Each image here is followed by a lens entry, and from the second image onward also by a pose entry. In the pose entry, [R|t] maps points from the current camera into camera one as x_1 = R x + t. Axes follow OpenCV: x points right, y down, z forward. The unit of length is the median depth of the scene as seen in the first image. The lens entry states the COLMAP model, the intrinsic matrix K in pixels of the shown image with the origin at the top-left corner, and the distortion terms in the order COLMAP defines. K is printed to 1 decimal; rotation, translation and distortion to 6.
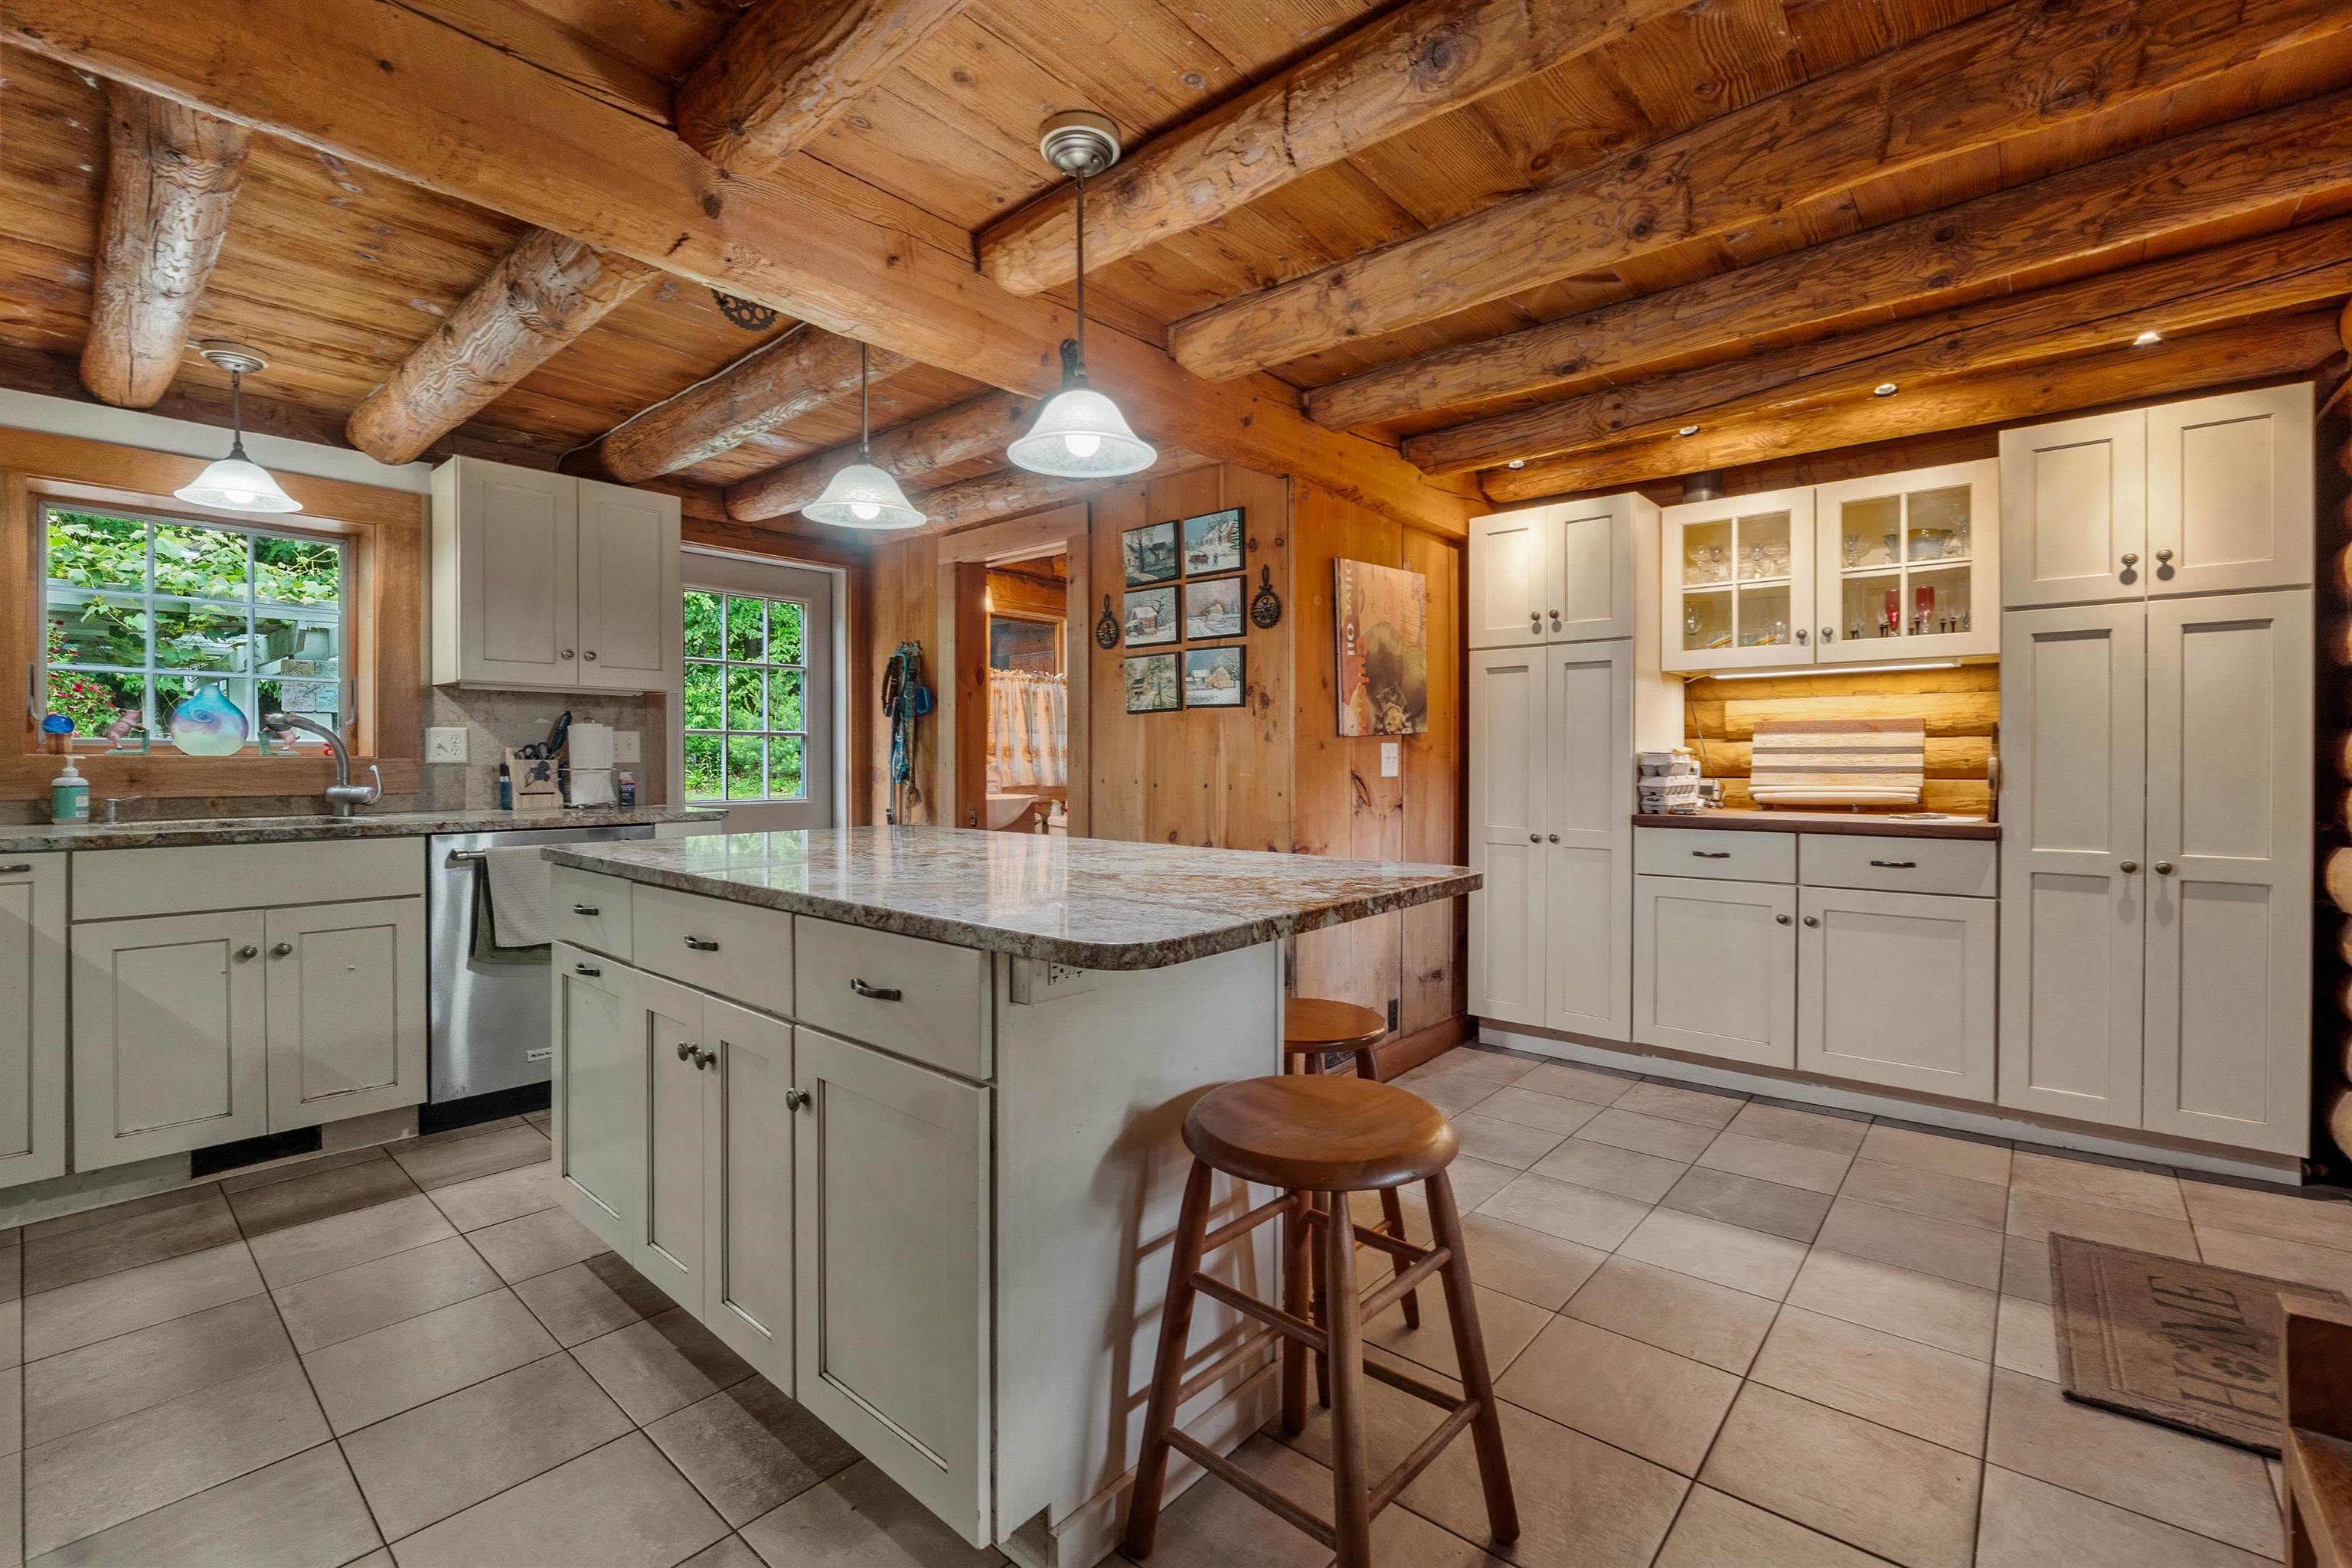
lens RADIAL K [[998.6, 0, 1173.9], [0, 998.6, 766.6], [0, 0, 1]] dist [-0.011941, 0.000463]
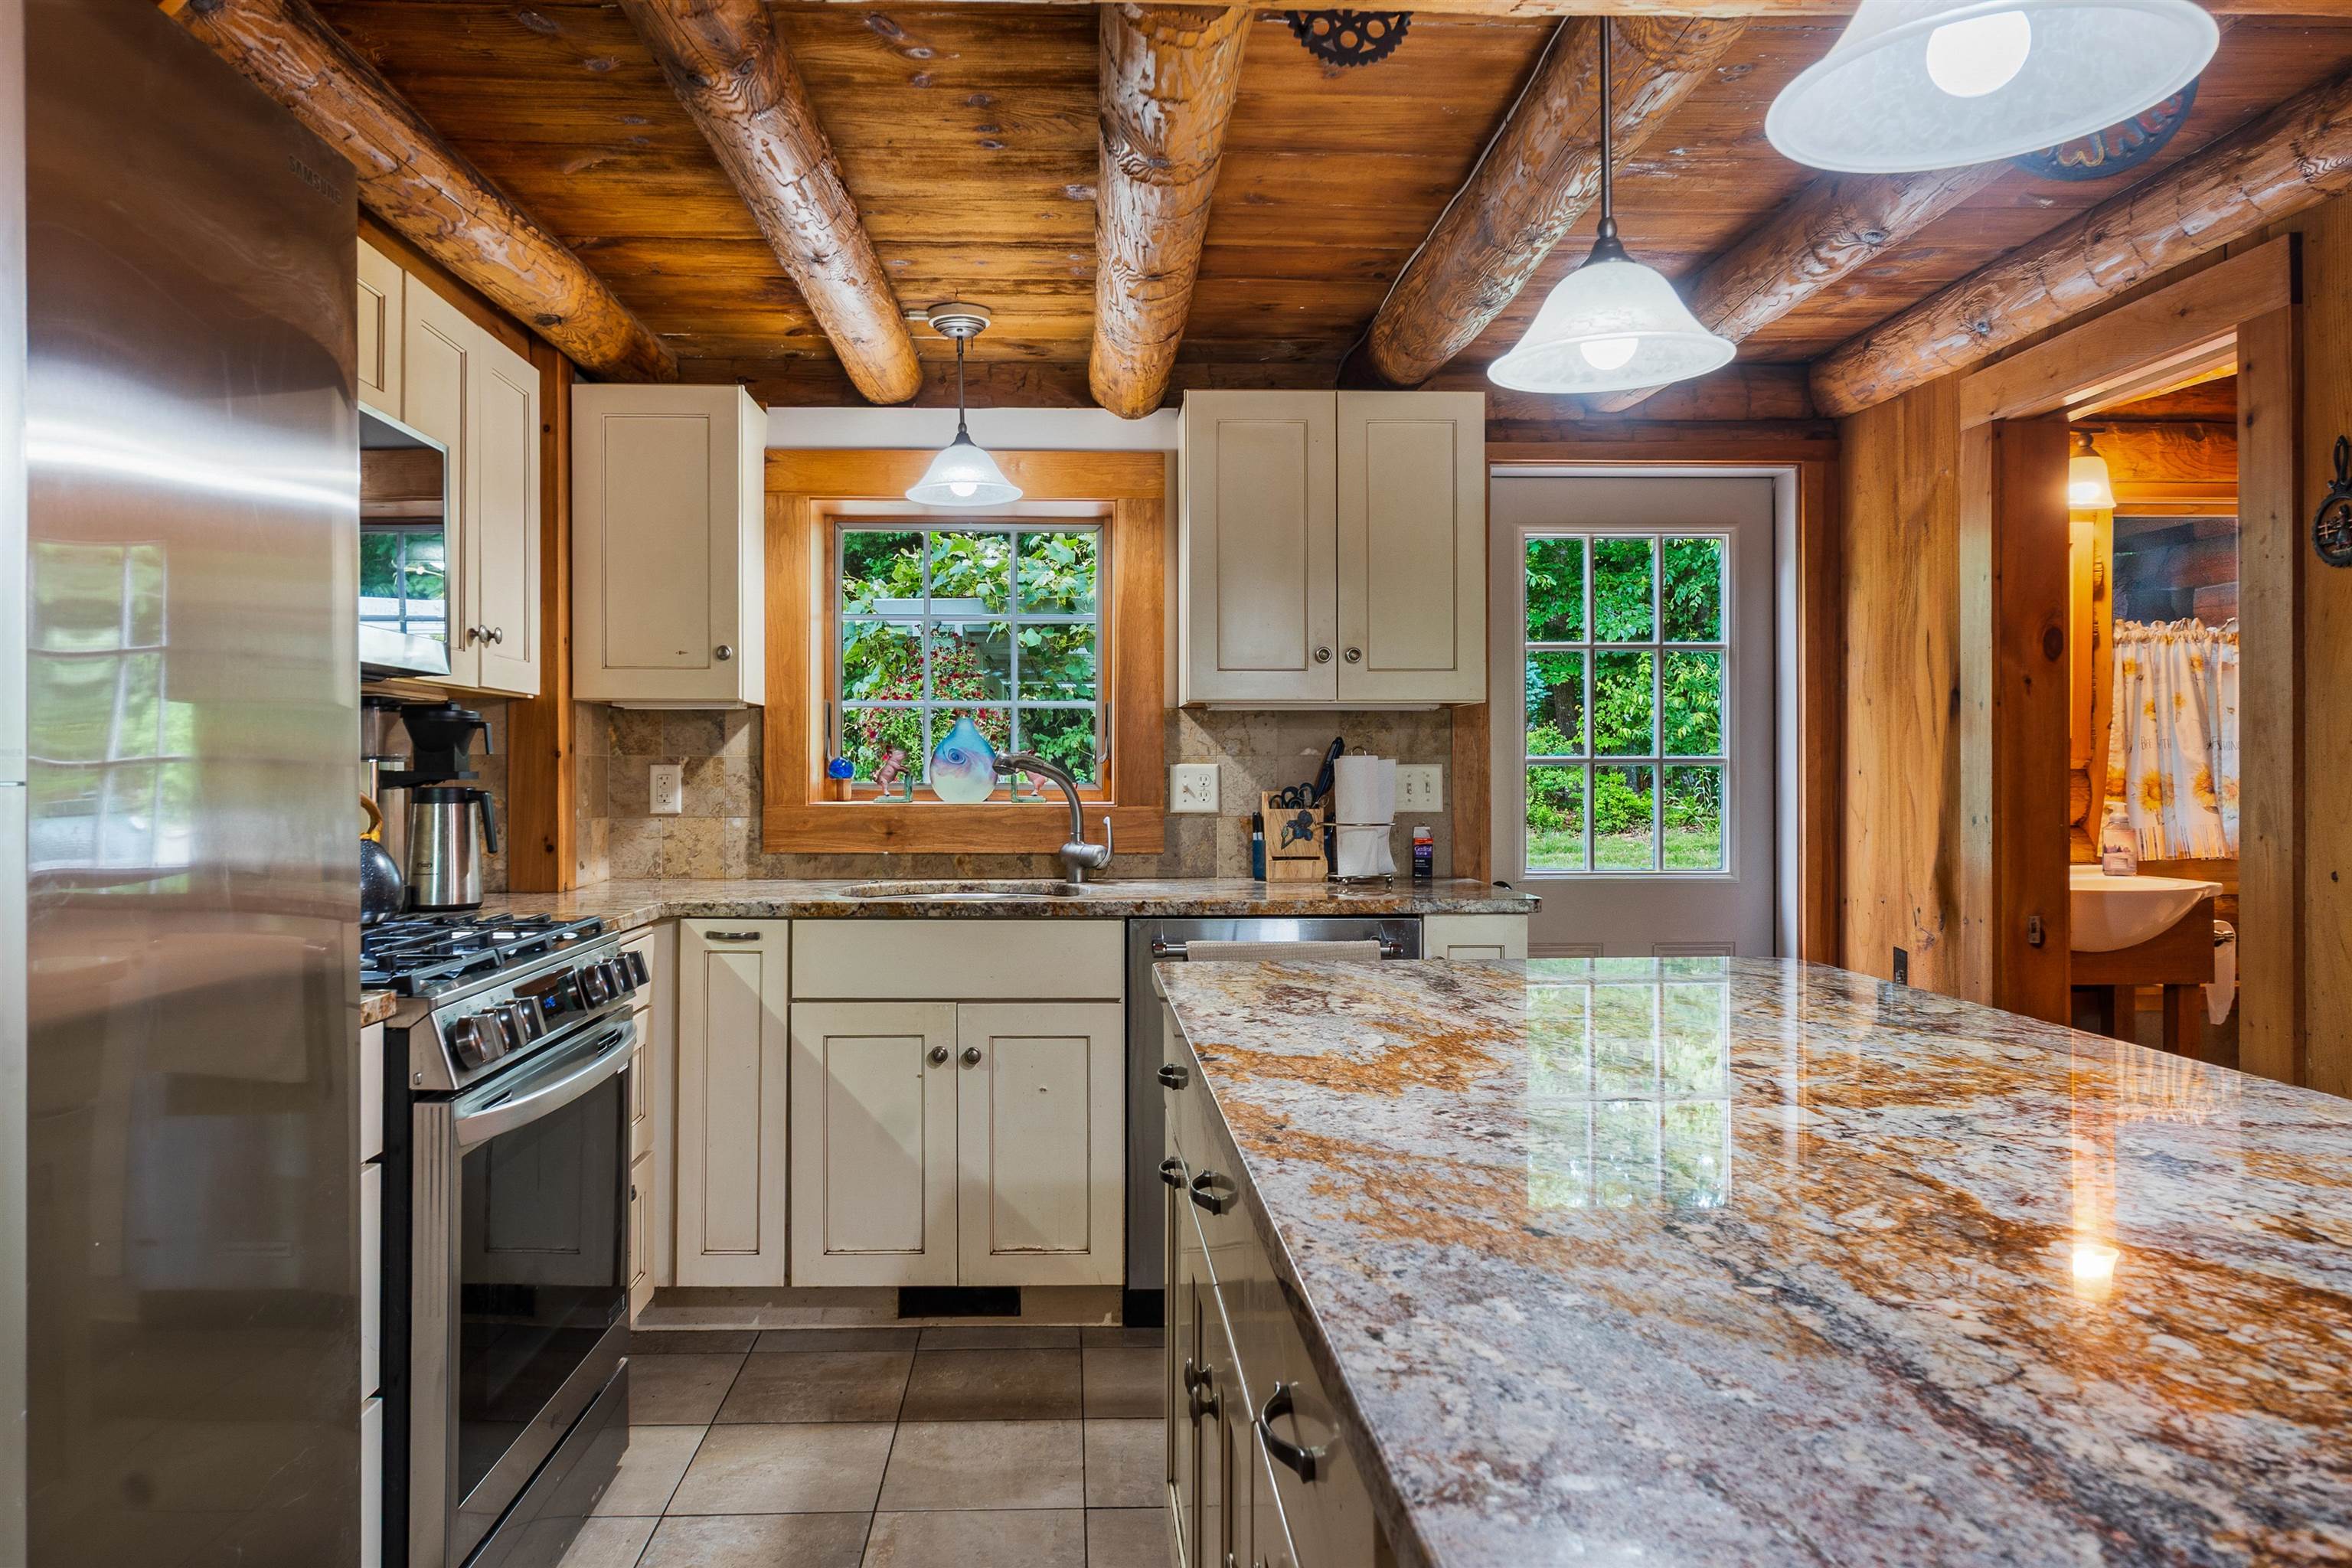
lens RADIAL K [[1526.4, 0, 1135.8], [0, 1526.4, 775.0], [0, 0, 1]] dist [-0.001188, -0.000650]
pose [[0.683883, -0.001330, -0.729590, 0.061841], [-0.003908, 0.999977, -0.005487, -0.026108], [0.729581, 0.006604, 0.683863, 0.205892]]
